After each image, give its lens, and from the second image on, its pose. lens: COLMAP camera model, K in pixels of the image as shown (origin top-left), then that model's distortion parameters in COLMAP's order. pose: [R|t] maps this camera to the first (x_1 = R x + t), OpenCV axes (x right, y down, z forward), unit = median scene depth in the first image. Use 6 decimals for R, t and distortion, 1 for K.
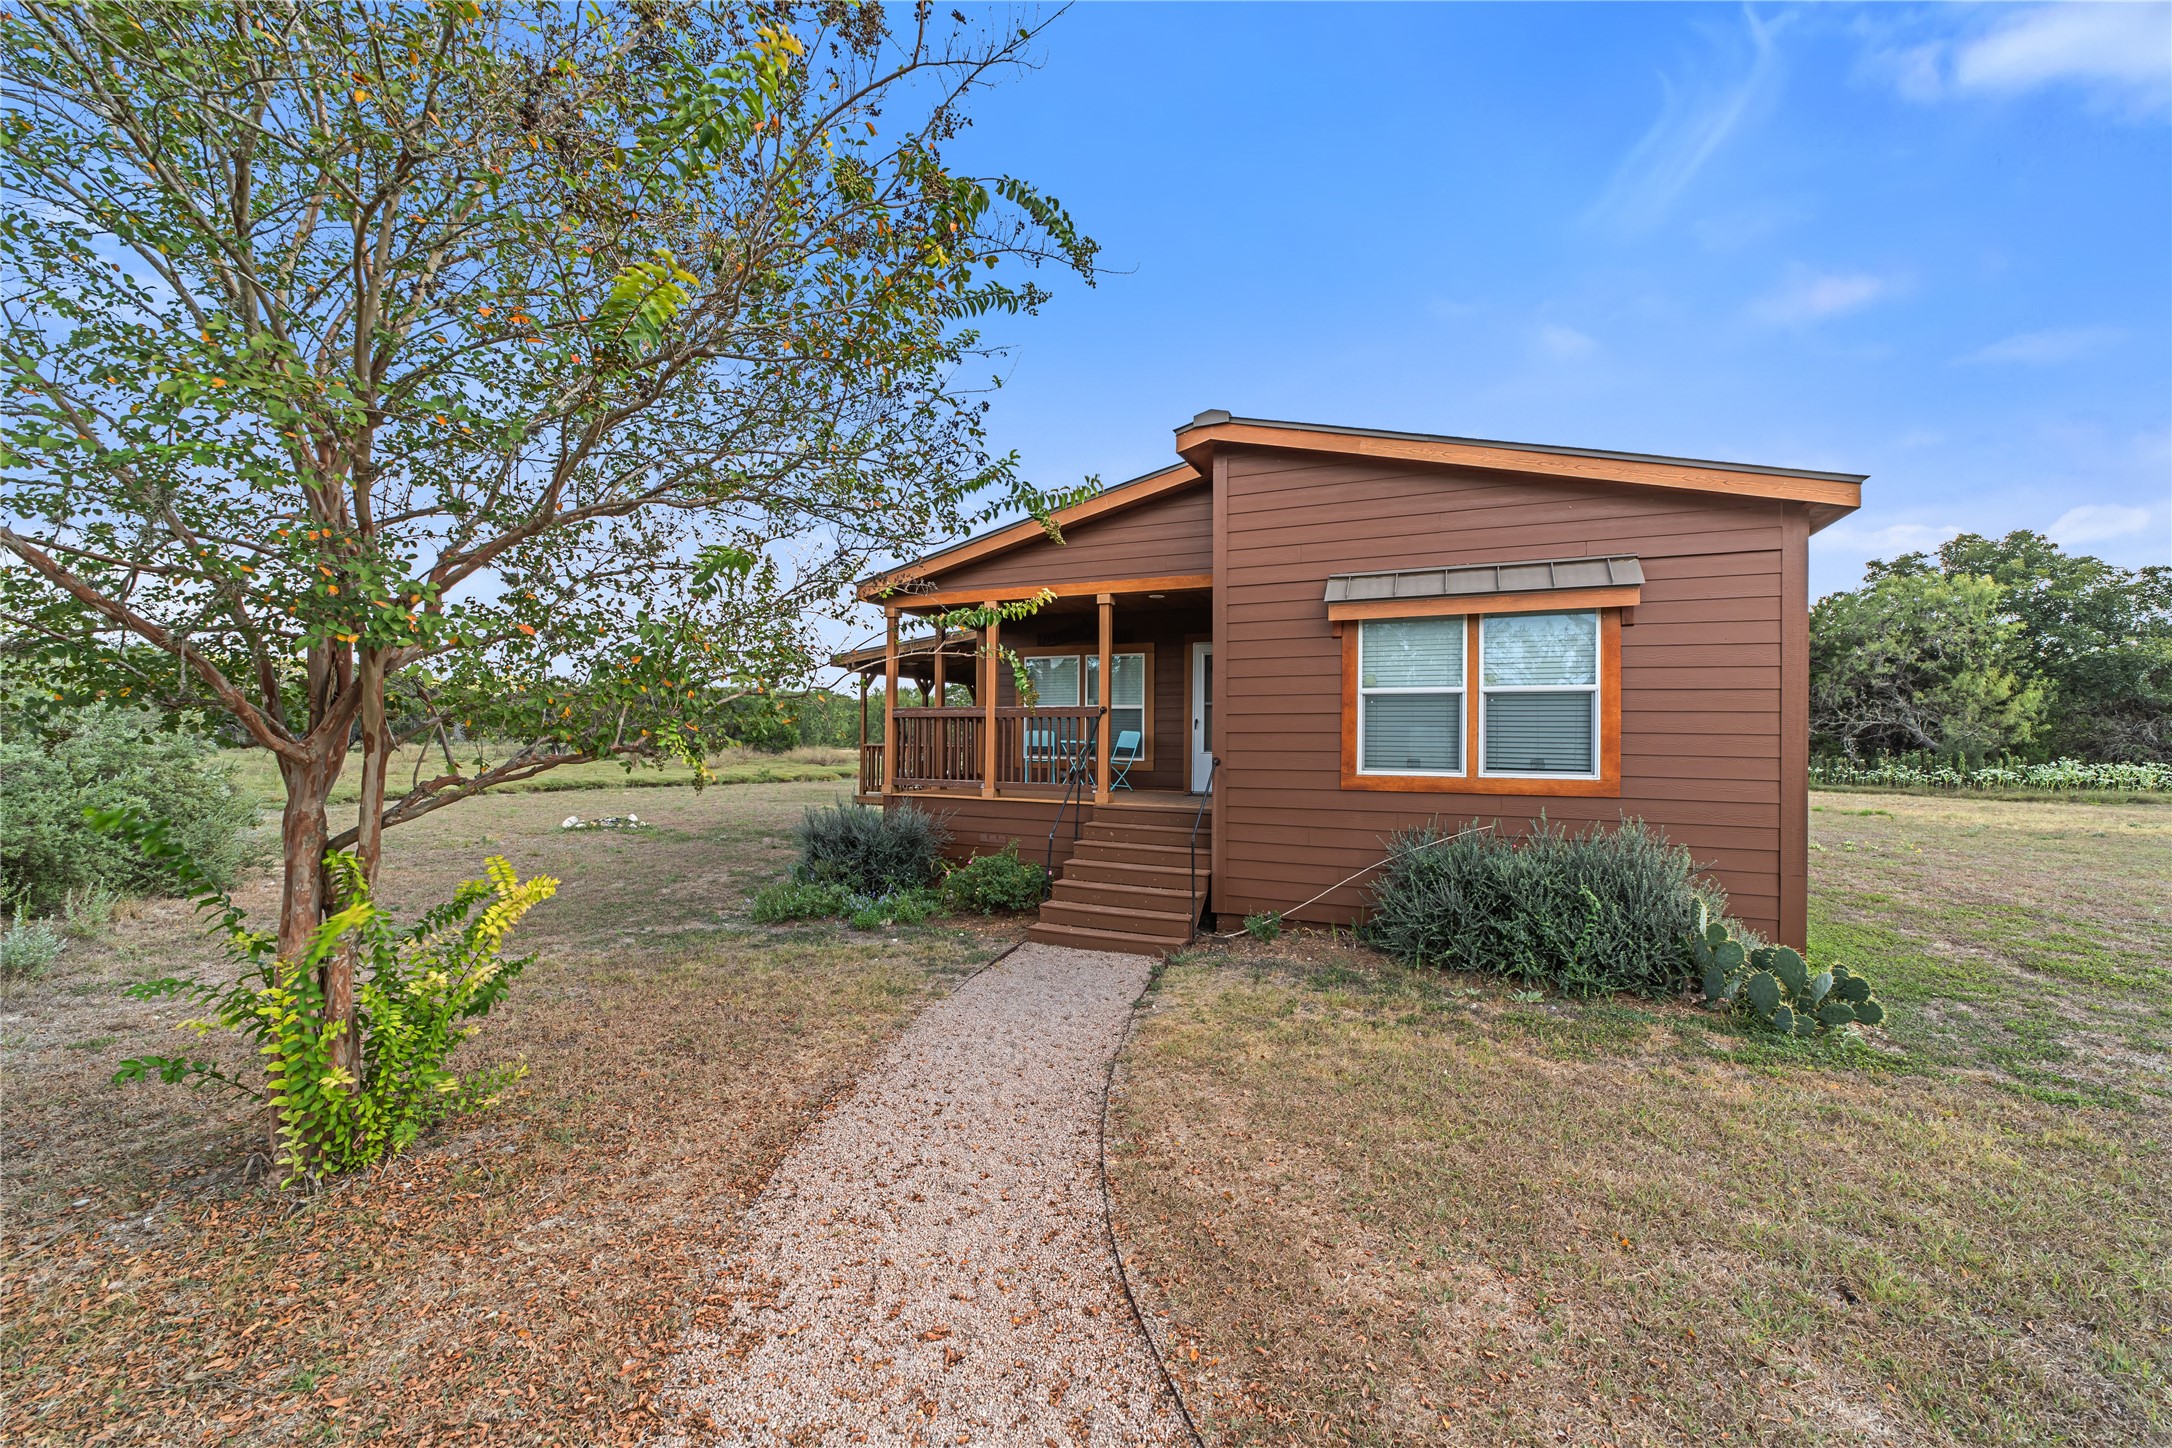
lens RADIAL K [[833.9, 0, 1082.4], [0, 833.9, 734.6], [0, 0, 1]] dist [-0.015150, 0.007487]
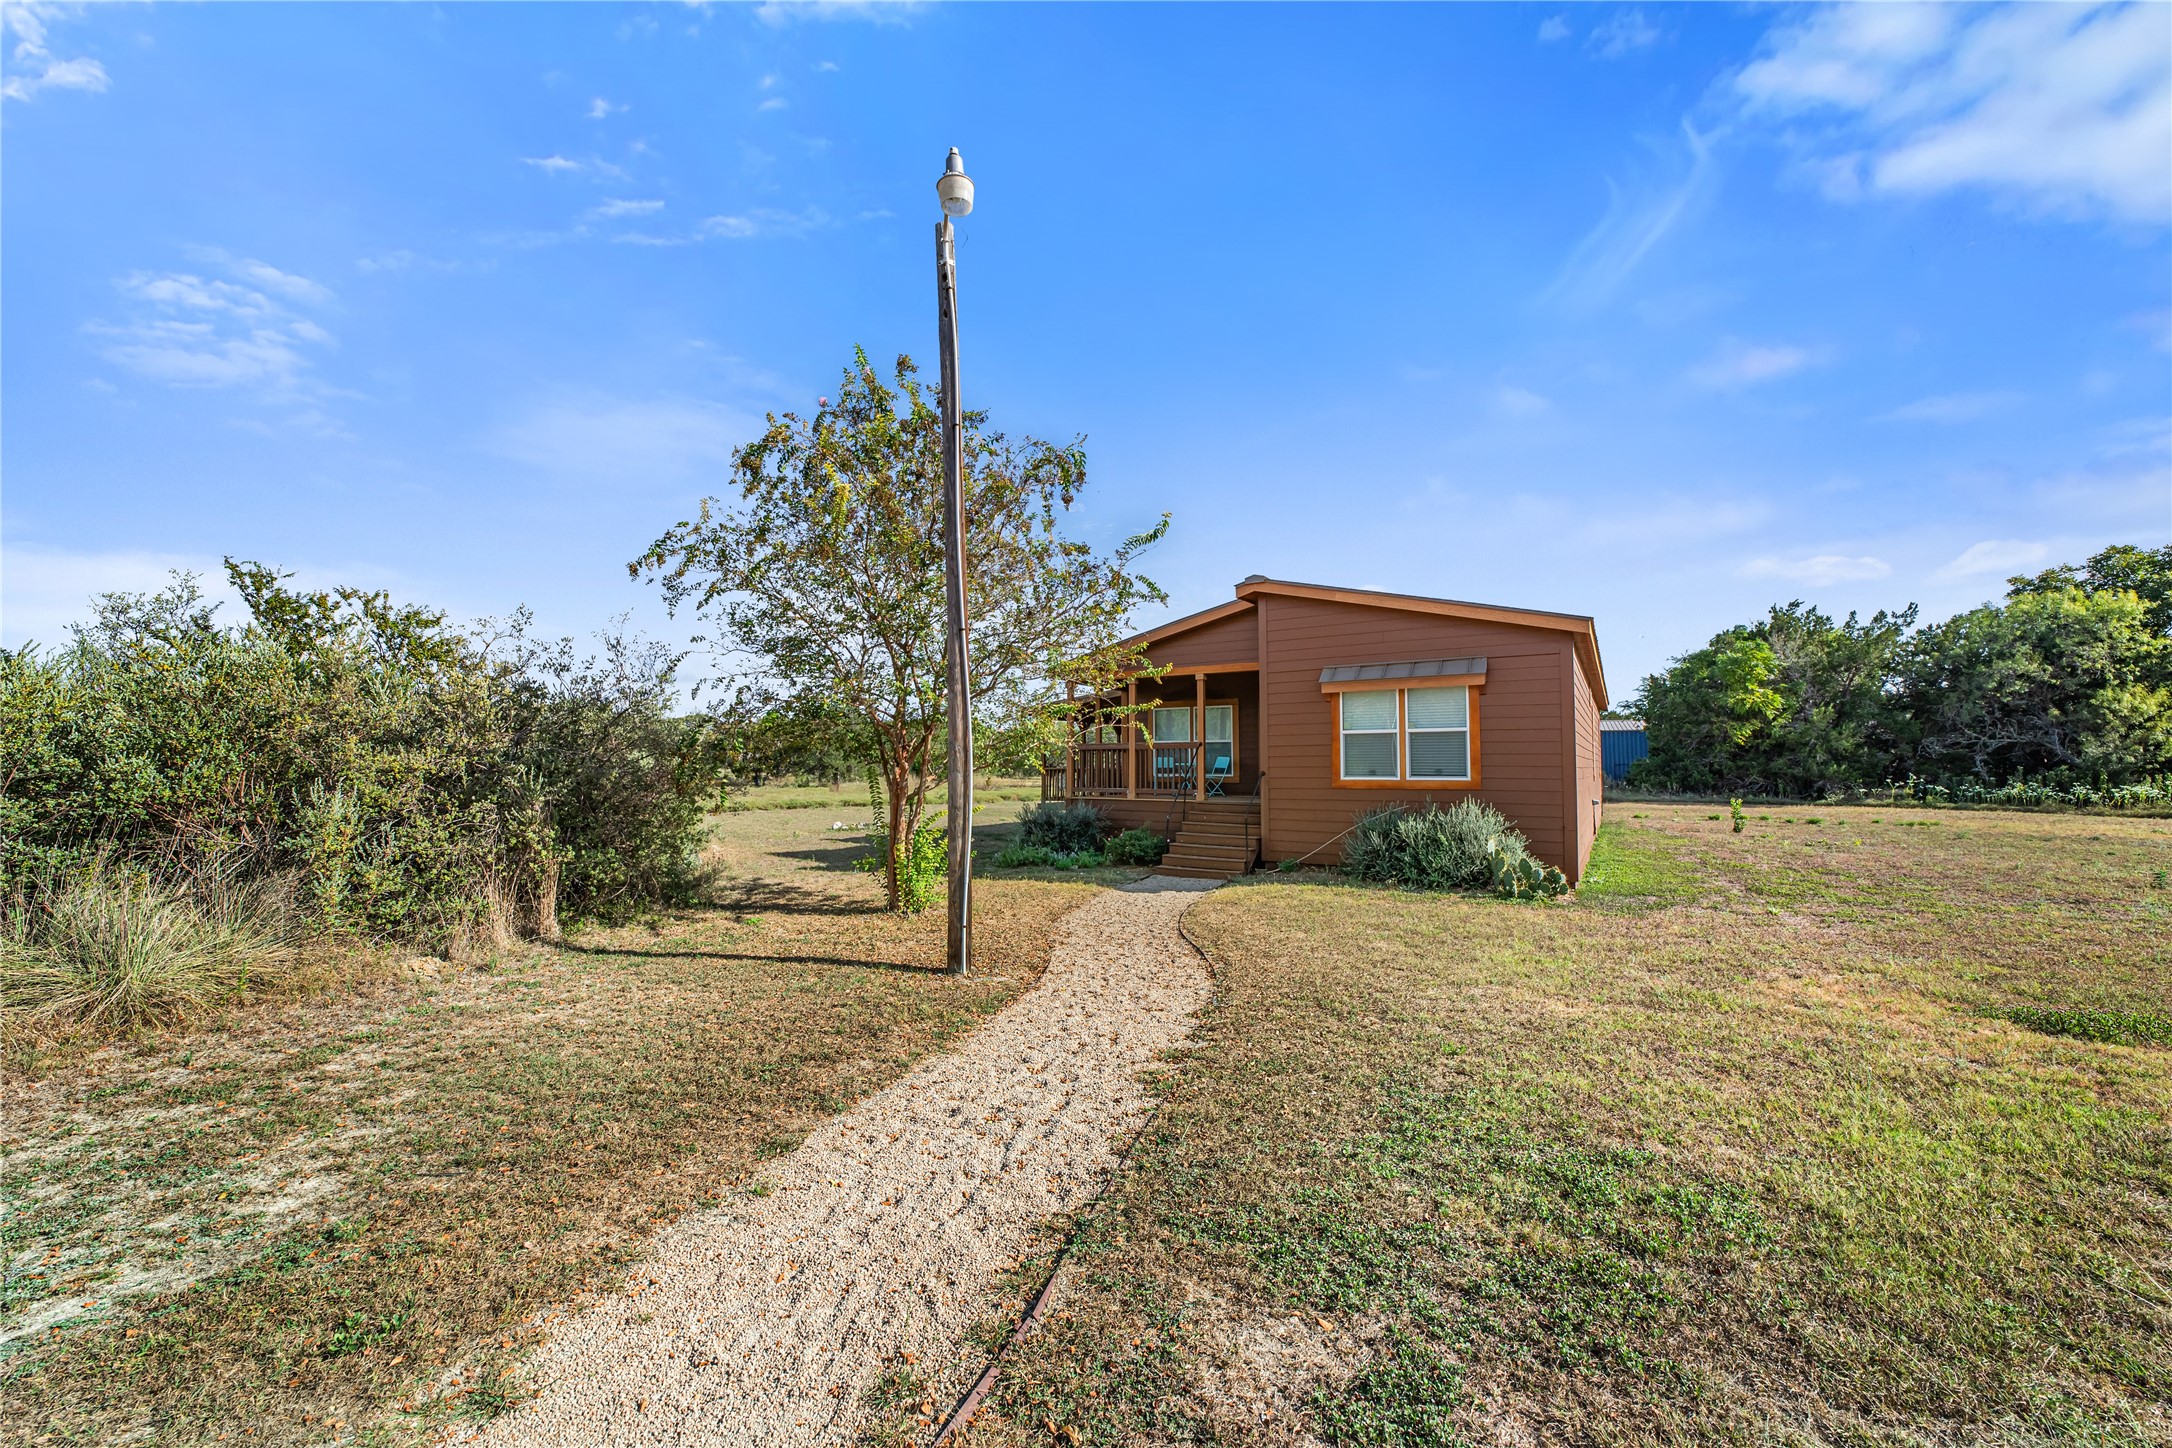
lens RADIAL K [[833.9, 0, 1082.4], [0, 833.9, 734.6], [0, 0, 1]] dist [-0.015150, 0.007487]
pose [[0.986489, -0.015770, -0.163064, 0.061579], [0.010101, 0.999317, -0.035538, 0.007636], [0.163513, 0.033411, 0.985975, -0.637659]]
